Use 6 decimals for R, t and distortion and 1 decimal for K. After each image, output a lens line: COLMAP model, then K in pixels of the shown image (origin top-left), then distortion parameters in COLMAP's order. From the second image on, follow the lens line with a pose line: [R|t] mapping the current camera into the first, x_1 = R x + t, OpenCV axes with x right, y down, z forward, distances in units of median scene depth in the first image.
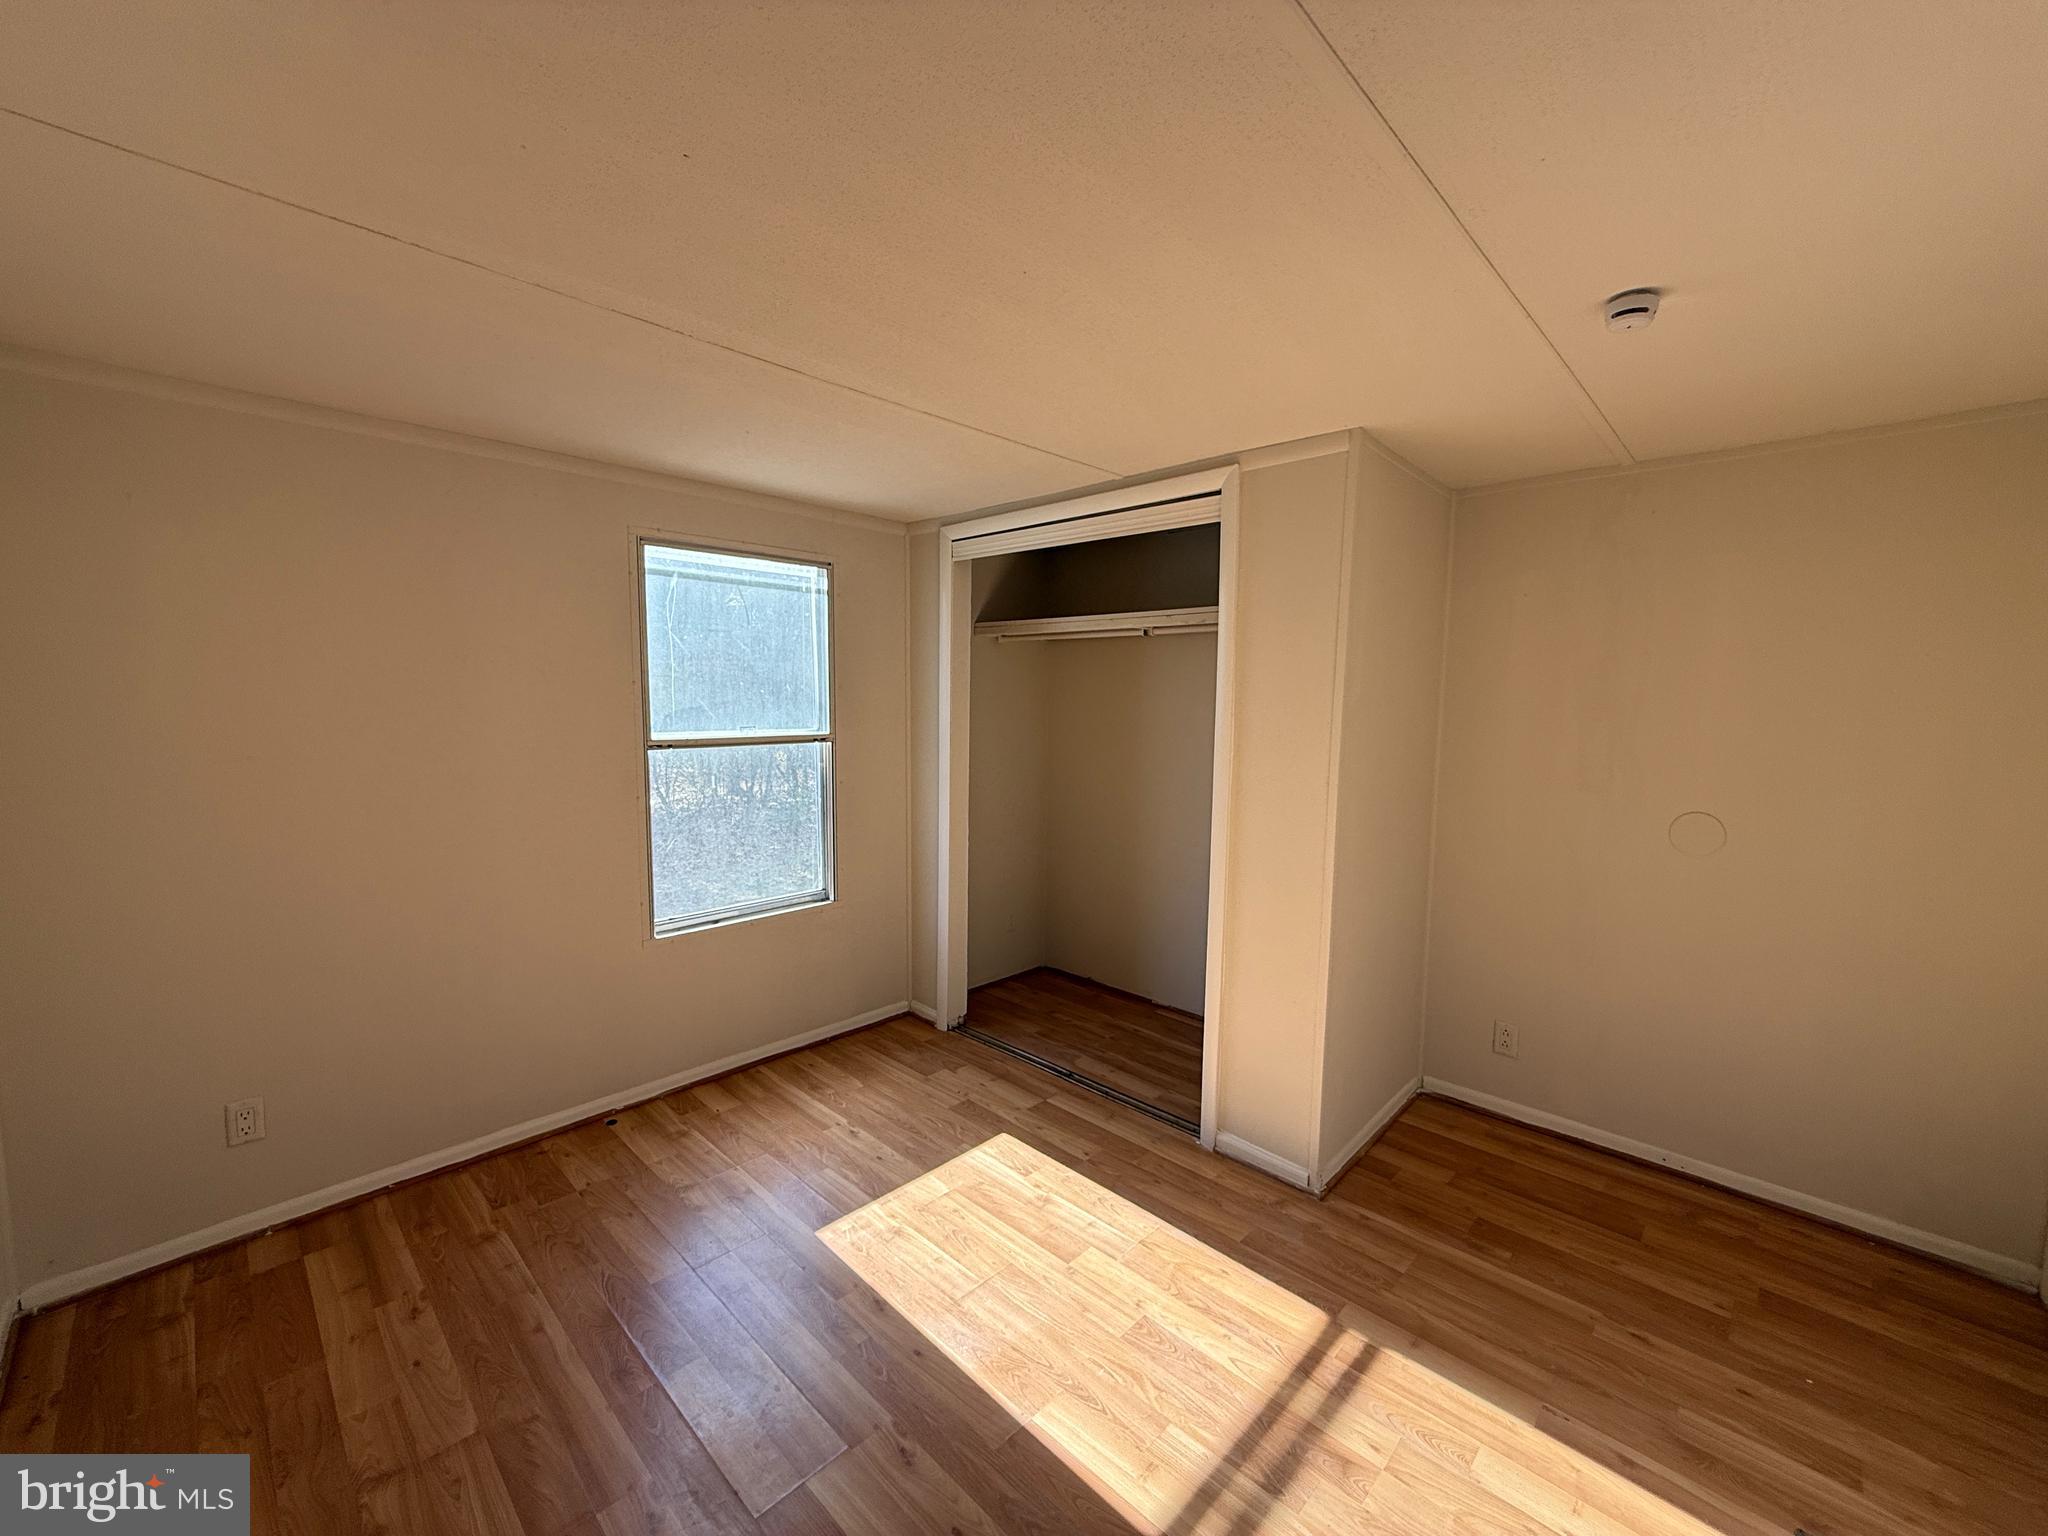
lens RADIAL K [[814.6, 0, 1015.7], [0, 814.6, 772.8], [0, 0, 1]] dist [0.002506, -0.000192]
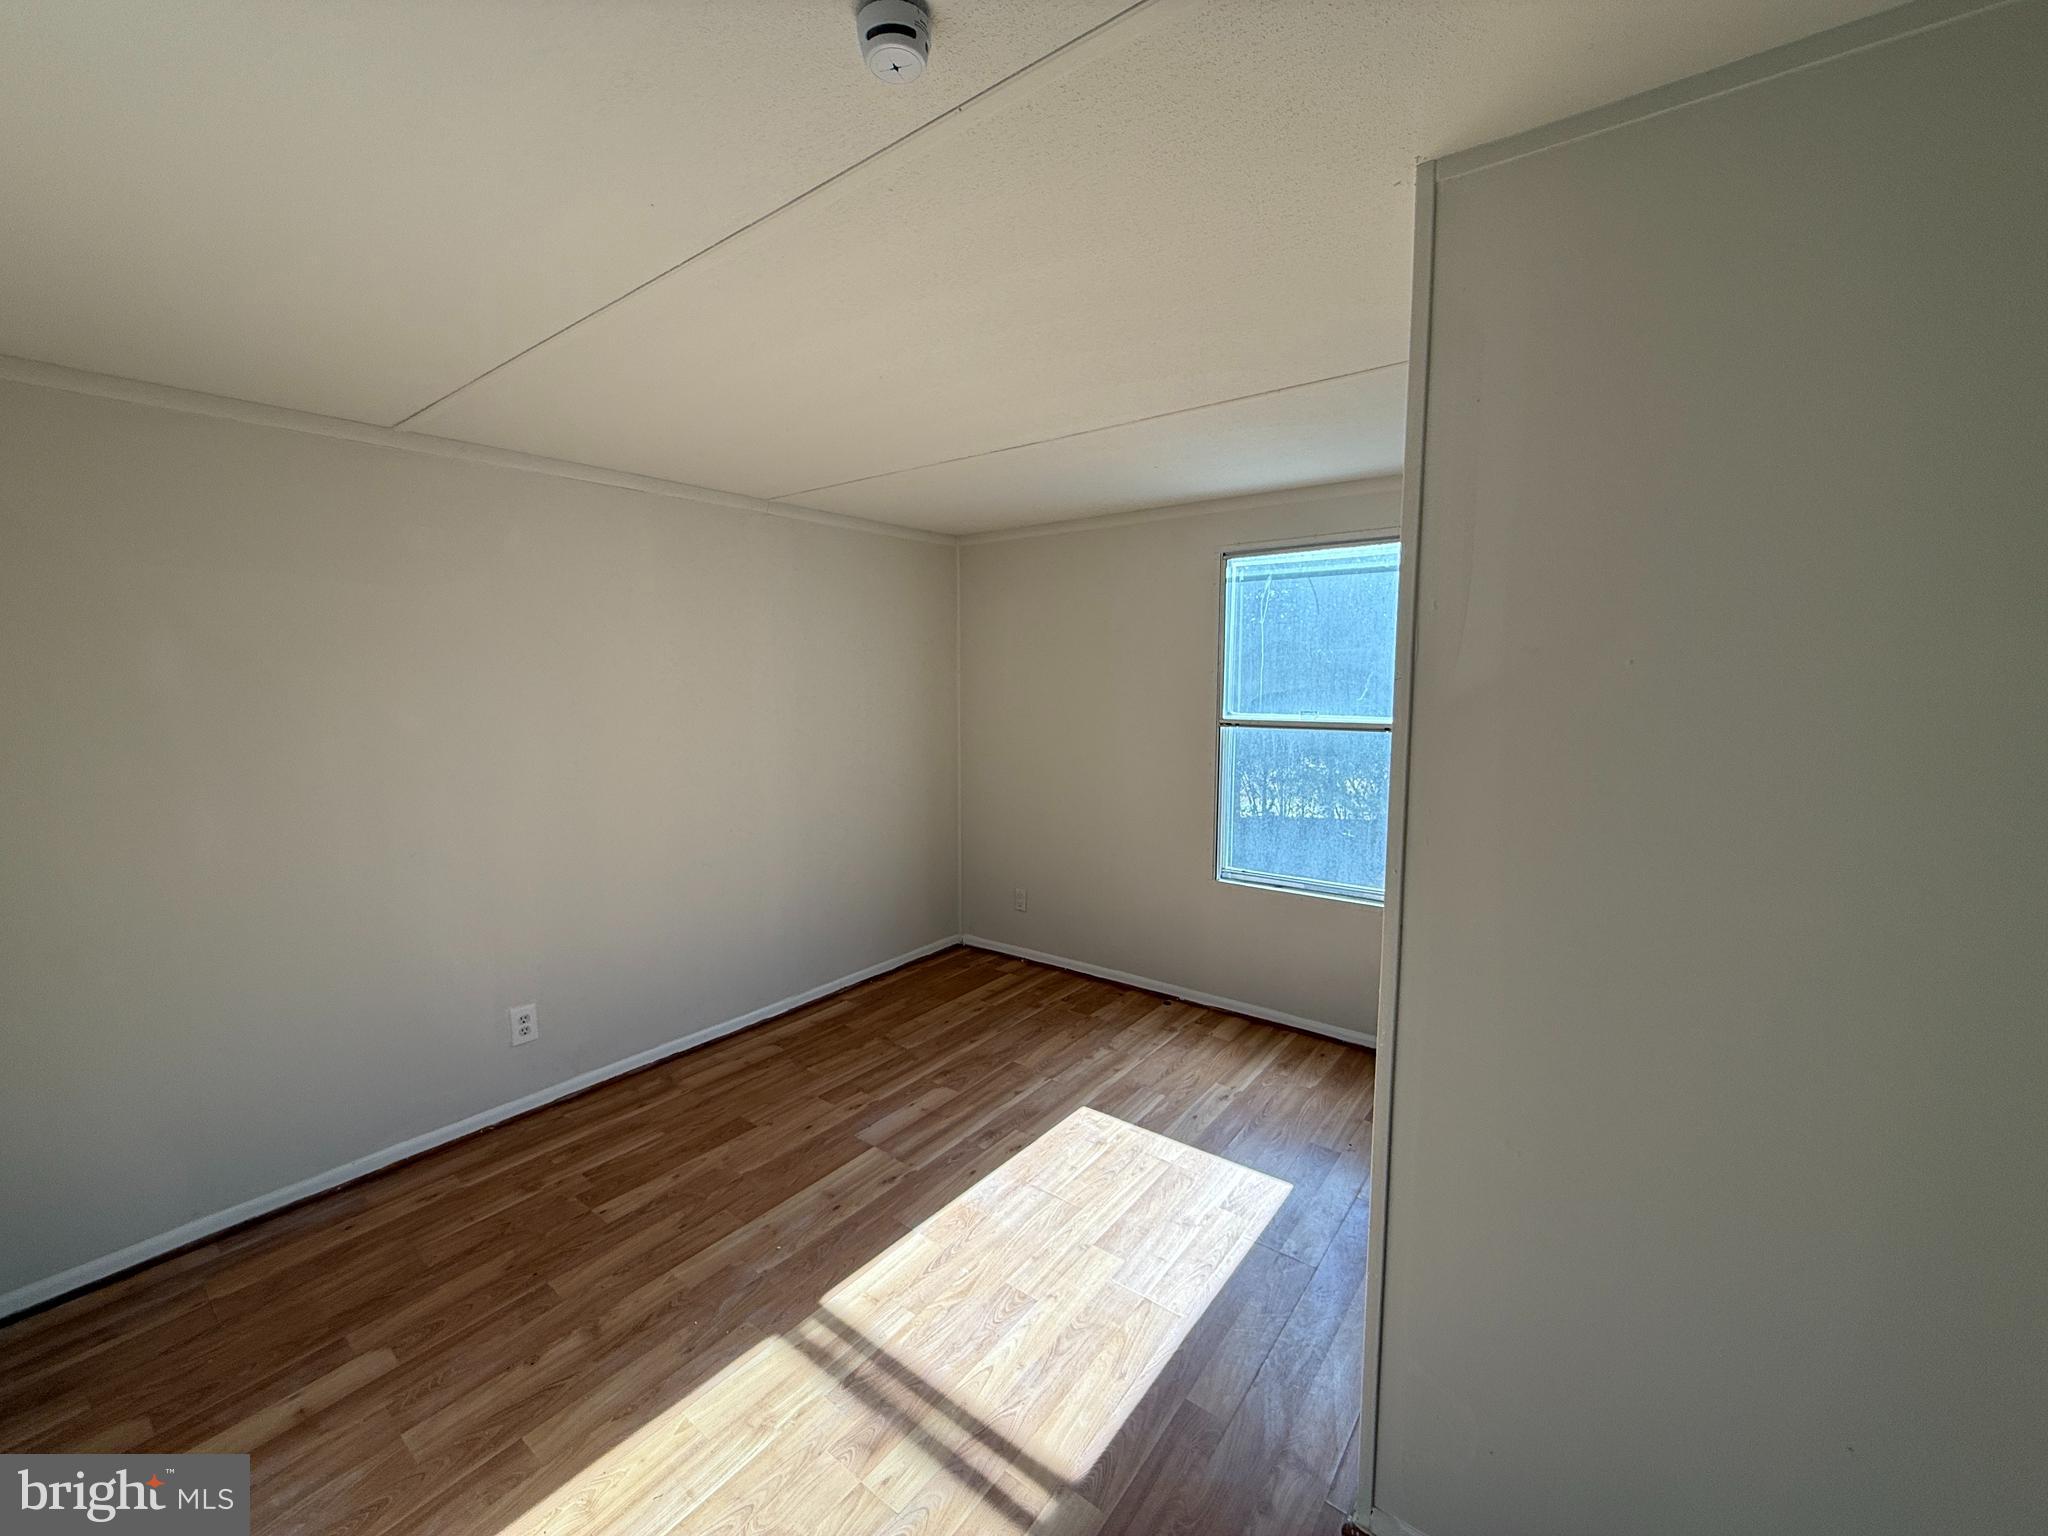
lens RADIAL K [[814.6, 0, 1021.6], [0, 814.6, 774.4], [0, 0, 1]] dist [0.002506, -0.000192]
pose [[0.125175, 0.106725, -0.986378, 0.984931], [-0.094174, 0.990987, 0.095273, -0.061016], [0.987655, 0.080966, 0.134097, 0.730794]]
